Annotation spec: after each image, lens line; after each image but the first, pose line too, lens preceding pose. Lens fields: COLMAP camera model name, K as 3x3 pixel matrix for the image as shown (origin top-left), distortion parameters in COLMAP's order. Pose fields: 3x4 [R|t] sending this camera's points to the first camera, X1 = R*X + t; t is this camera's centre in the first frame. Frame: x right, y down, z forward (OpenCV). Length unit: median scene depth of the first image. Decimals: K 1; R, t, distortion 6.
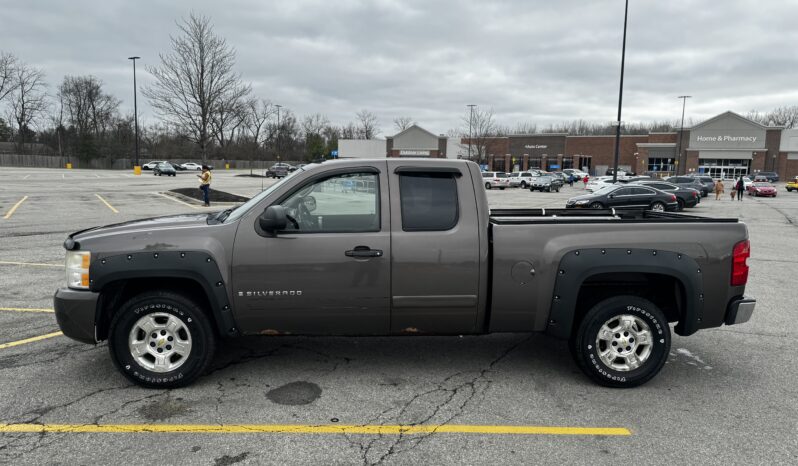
lens RADIAL K [[551.6, 0, 396.2], [0, 551.6, 236.5], [0, 0, 1]] dist [0.087612, -0.125339]
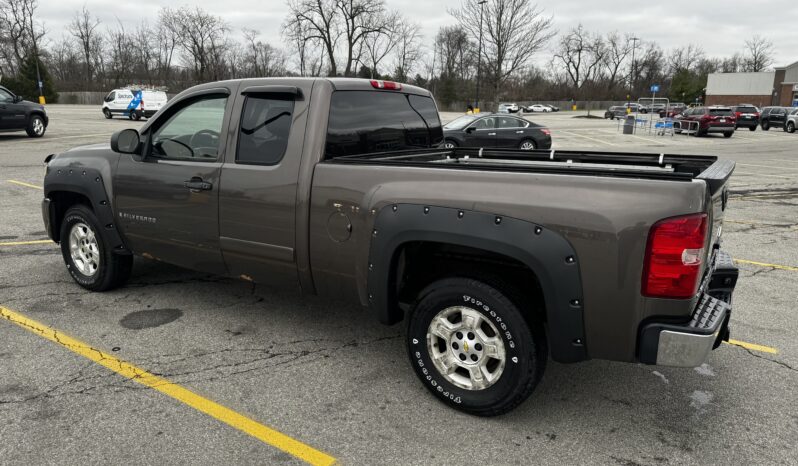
lens RADIAL K [[551.6, 0, 396.2], [0, 551.6, 236.5], [0, 0, 1]] dist [0.087612, -0.125339]
pose [[0.813700, 0.126325, -0.567393, 0.699530], [-0.068742, 0.990163, 0.121869, -0.018864], [0.577206, -0.060161, 0.814379, 0.412029]]
